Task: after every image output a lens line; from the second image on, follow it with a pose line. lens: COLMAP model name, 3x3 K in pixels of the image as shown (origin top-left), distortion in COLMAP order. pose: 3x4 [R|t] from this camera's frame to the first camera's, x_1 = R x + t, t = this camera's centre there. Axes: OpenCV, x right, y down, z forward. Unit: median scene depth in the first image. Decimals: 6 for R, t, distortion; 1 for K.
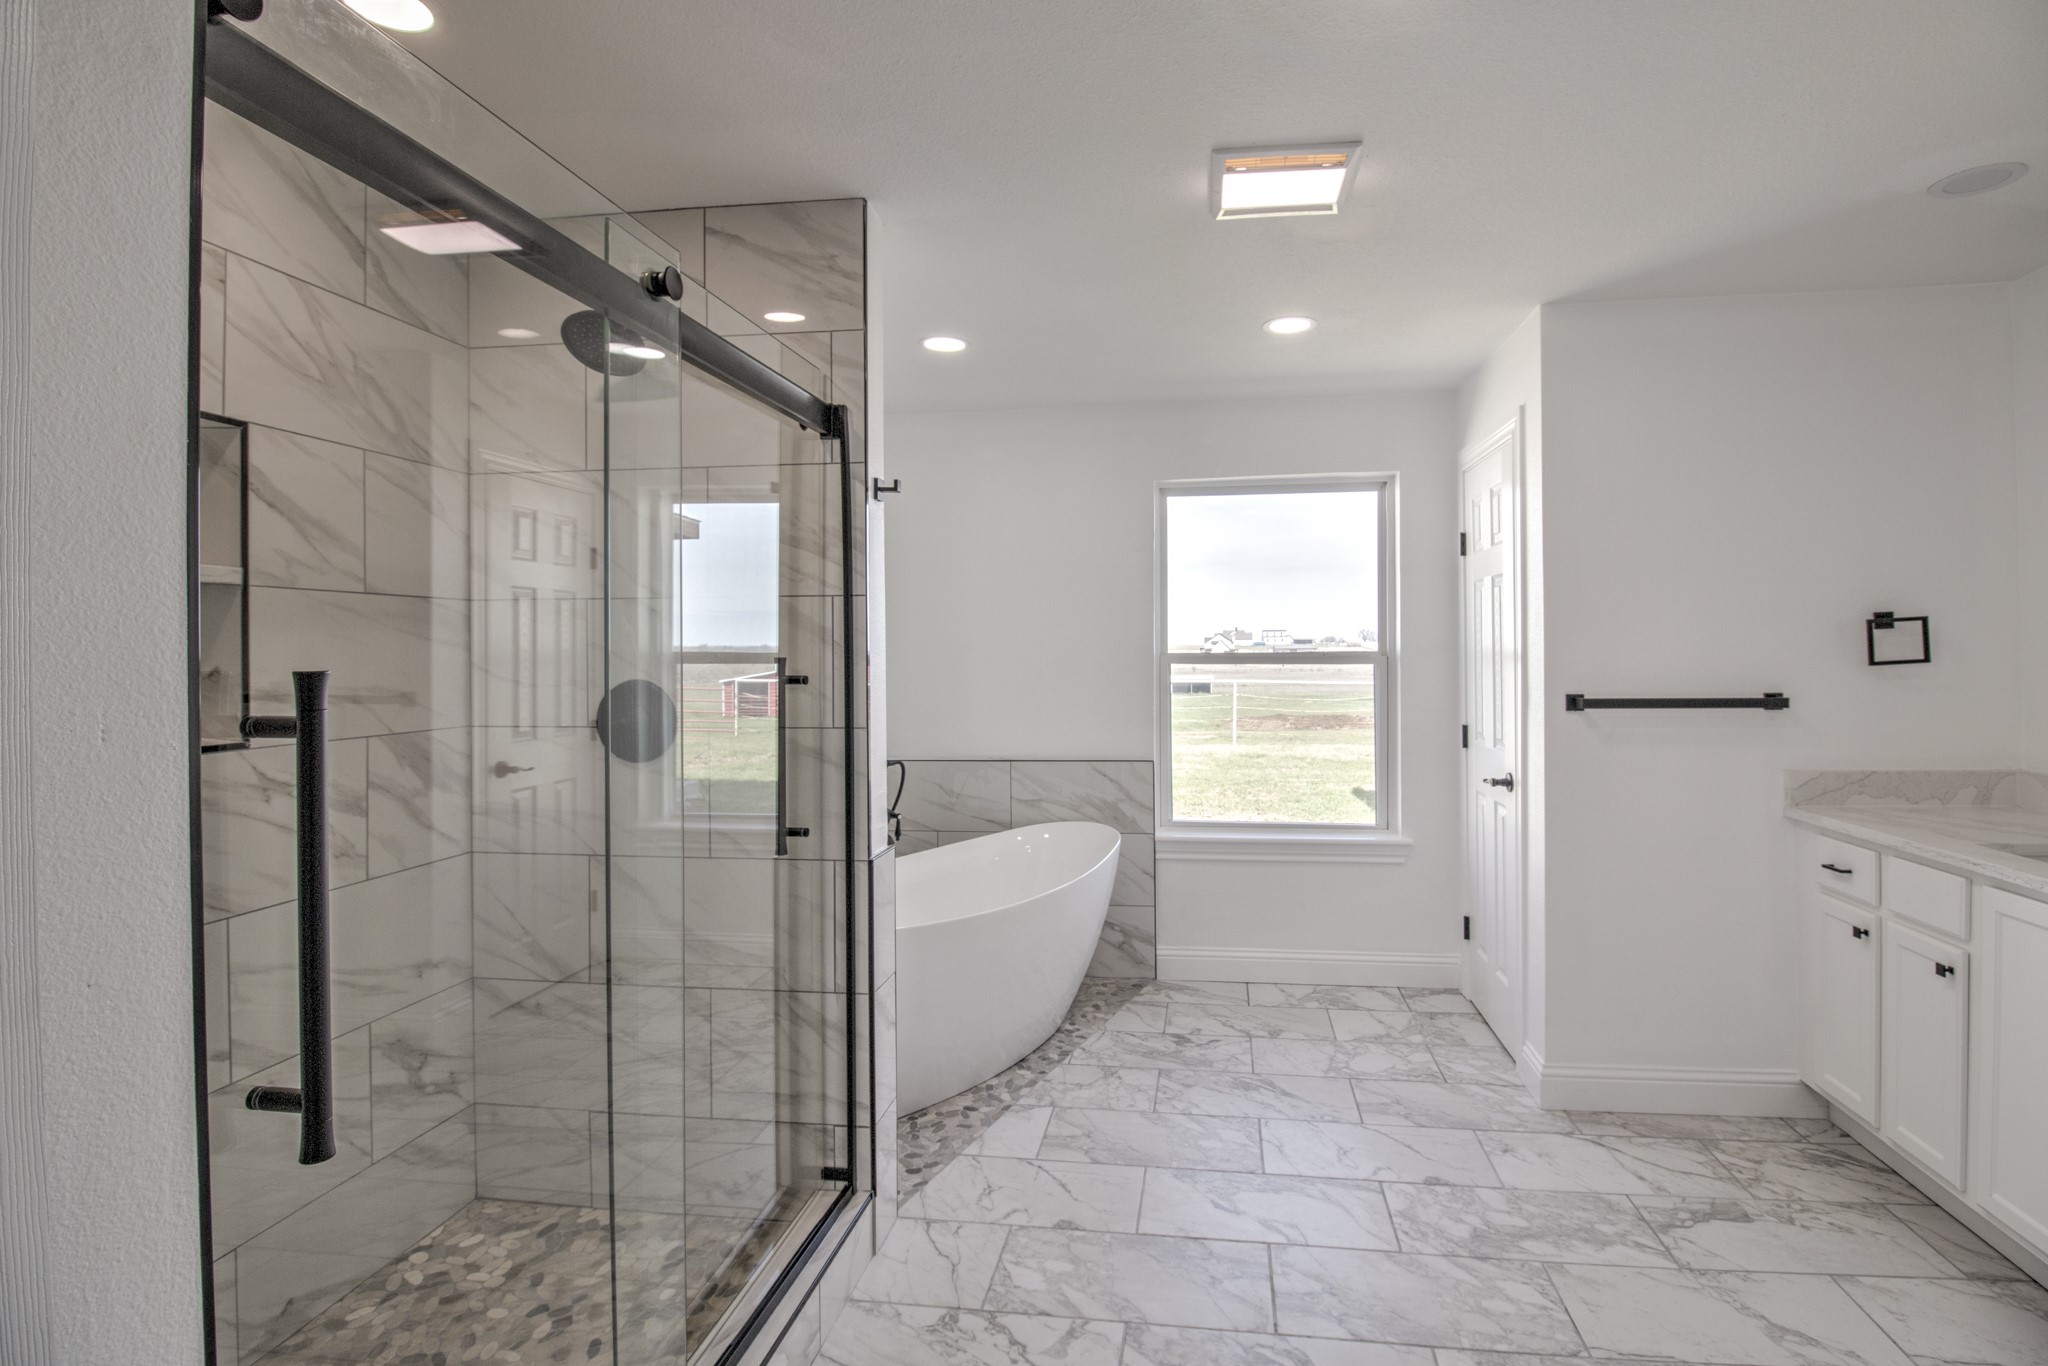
lens RADIAL K [[966.1, 0, 1042.2], [0, 966.1, 655.1], [0, 0, 1]] dist [-0.007677, -0.007923]
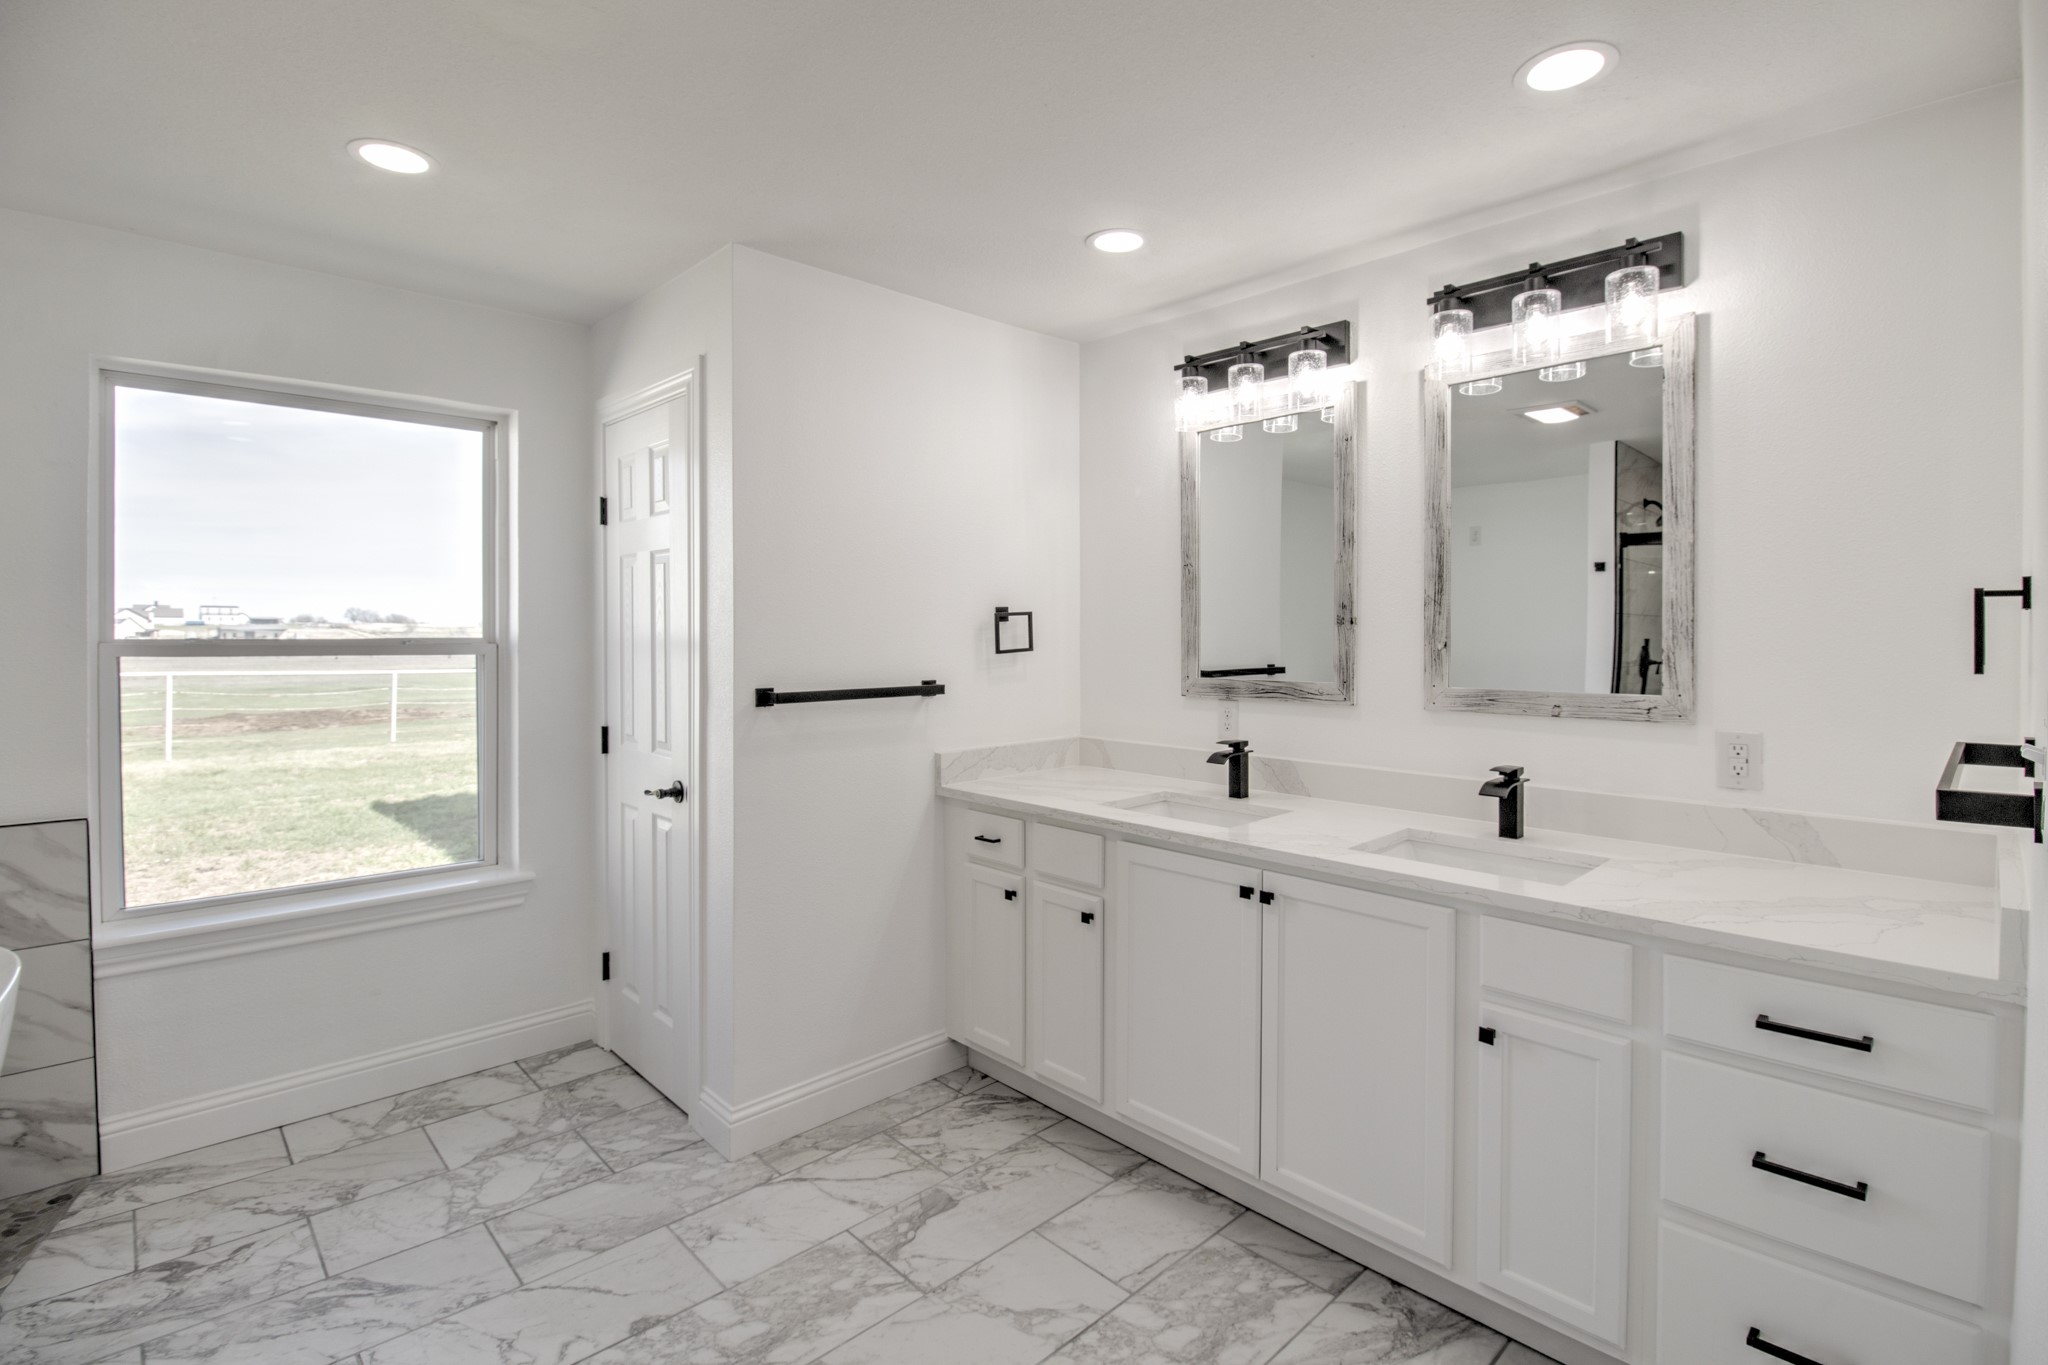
lens RADIAL K [[966.1, 0, 1042.5], [0, 966.1, 641.9], [0, 0, 1]] dist [-0.007677, -0.007923]
pose [[0.584239, -0.000692, 0.811581, -0.022579], [-0.002013, 0.999995, 0.002302, -0.004307], [-0.811579, -0.002979, 0.584235, 0.220201]]
